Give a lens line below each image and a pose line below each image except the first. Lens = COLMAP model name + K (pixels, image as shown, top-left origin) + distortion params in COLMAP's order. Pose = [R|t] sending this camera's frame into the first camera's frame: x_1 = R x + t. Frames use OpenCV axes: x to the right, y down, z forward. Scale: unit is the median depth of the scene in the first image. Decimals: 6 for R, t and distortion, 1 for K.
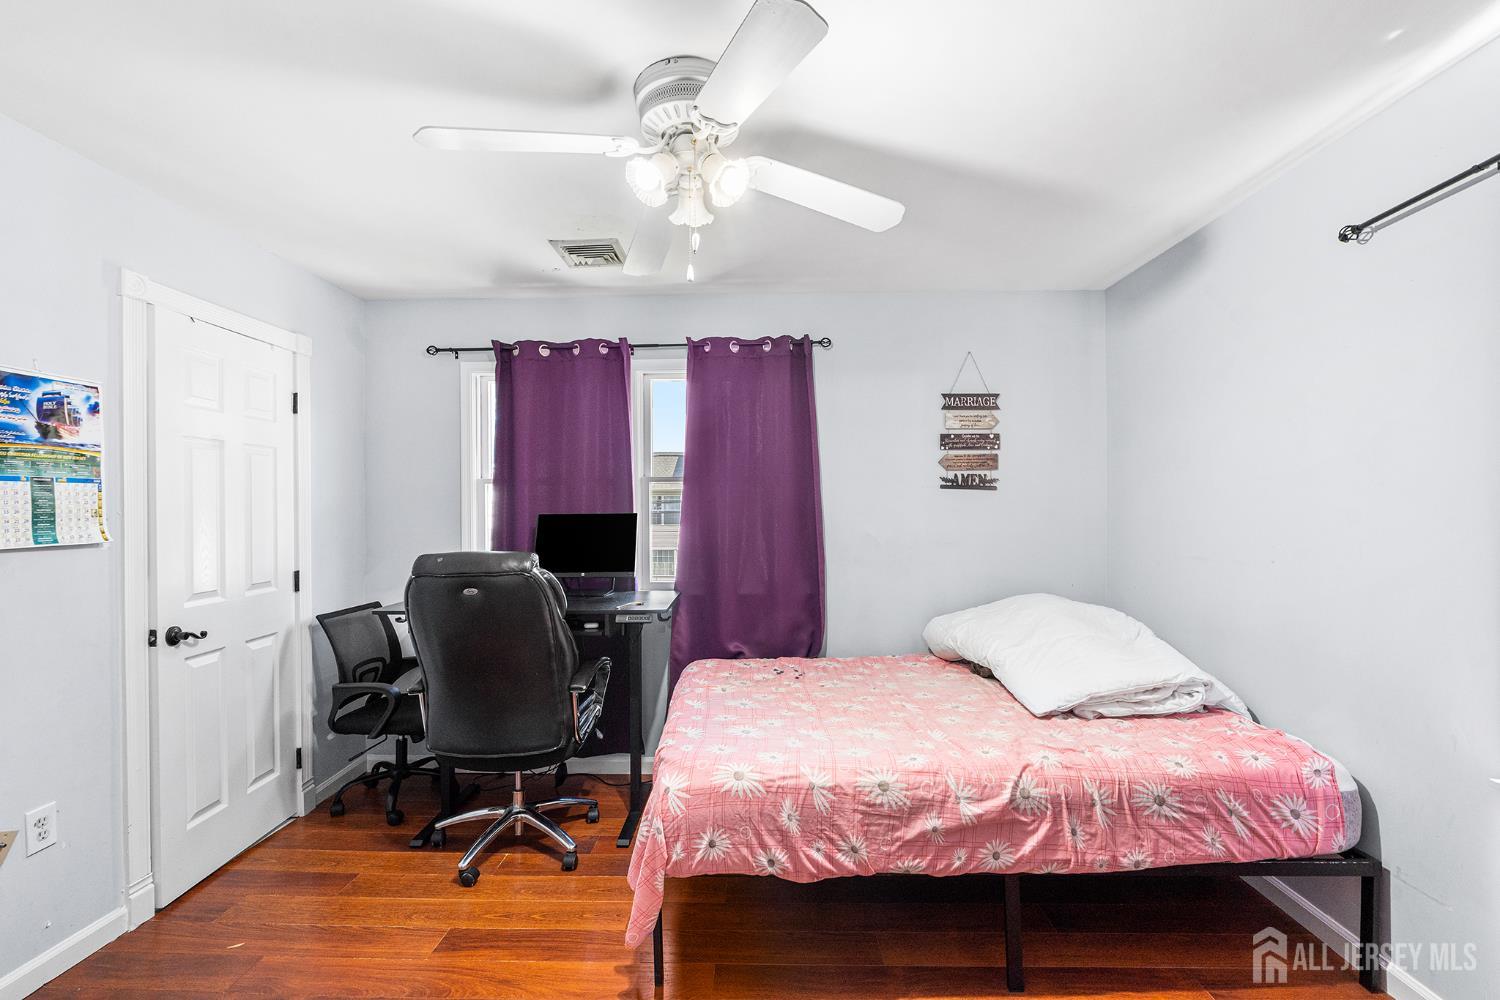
lens RADIAL K [[664.9, 0, 750.2], [0, 664.9, 510.0], [0, 0, 1]] dist [-0.003929, -0.000009]
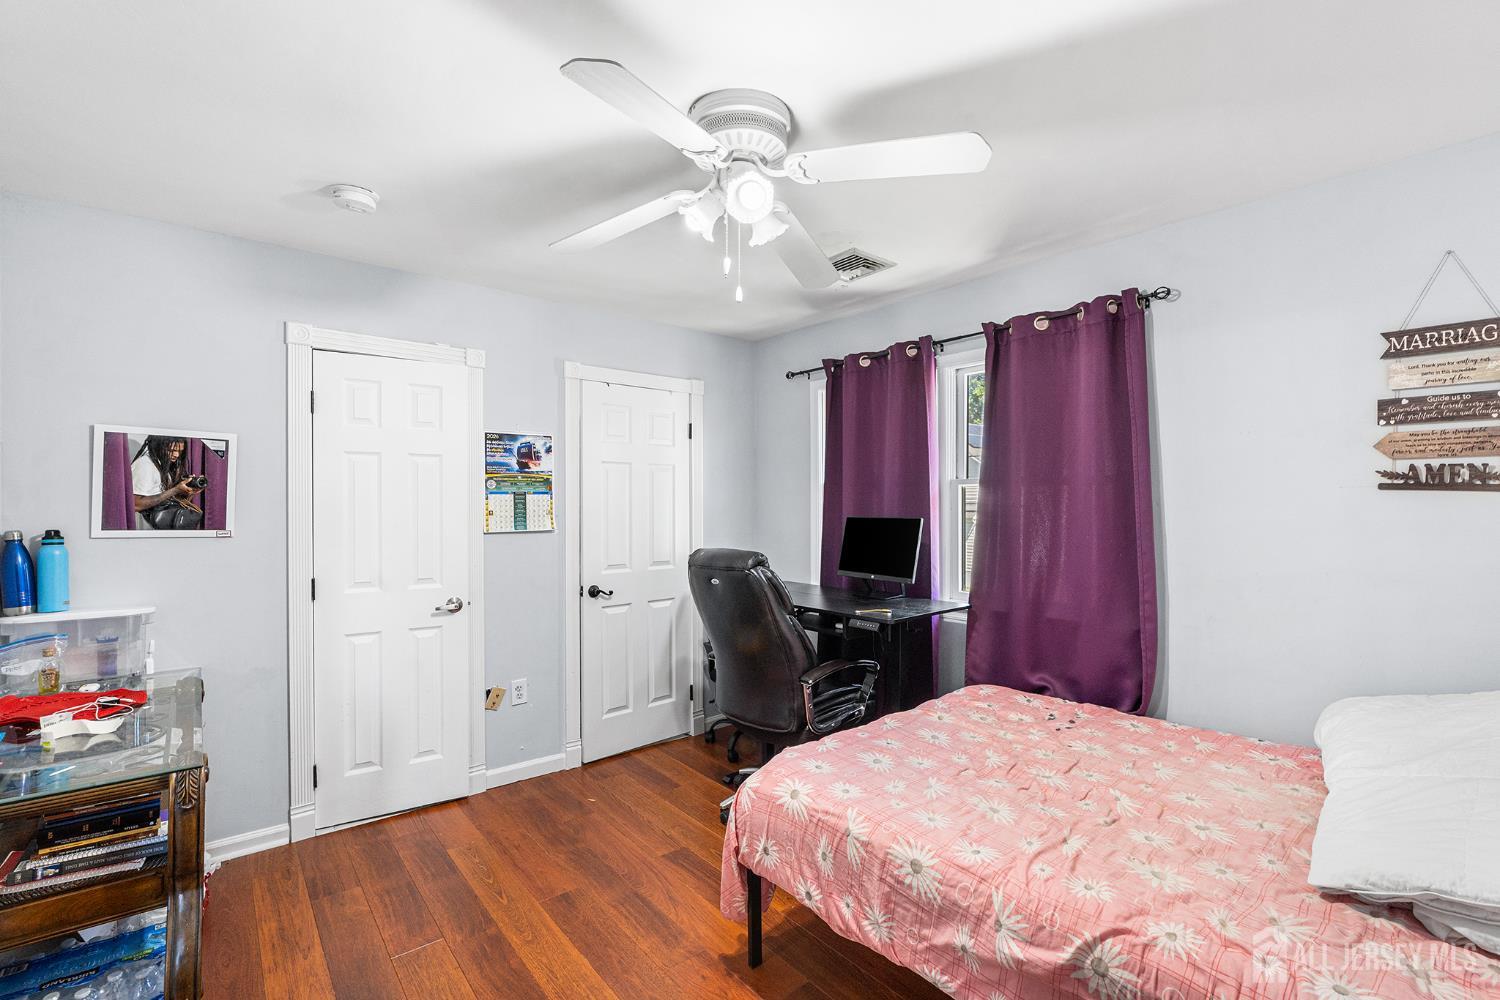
lens RADIAL K [[664.9, 0, 750.2], [0, 664.9, 510.0], [0, 0, 1]] dist [-0.003929, -0.000009]
pose [[0.659789, 0.015573, -0.751290, 0.540620], [-0.008634, 0.999876, 0.013143, -0.024514], [0.751401, -0.002185, 0.659842, 0.249240]]
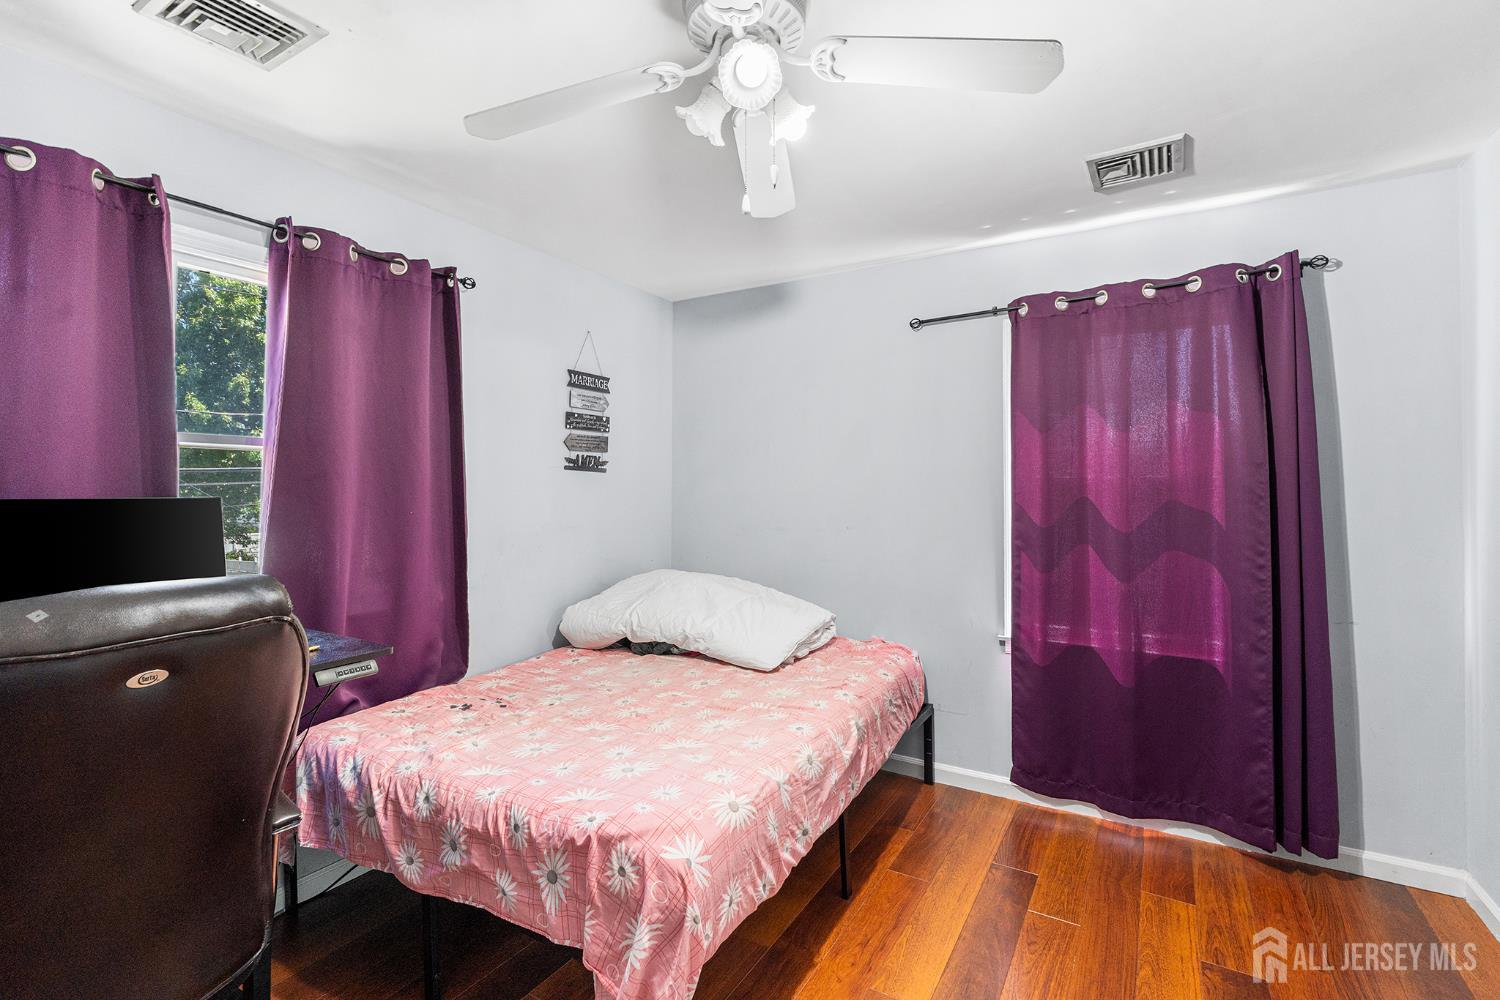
lens RADIAL K [[678.4, 0, 744.9], [0, 678.4, 480.5], [0, 0, 1]] dist [-0.003277, 0.000307]
pose [[0.499836, 0.015304, 0.865985, -0.620729], [-0.001859, 0.999861, -0.016596, -0.001694], [-0.866118, 0.006685, 0.499795, 0.447547]]
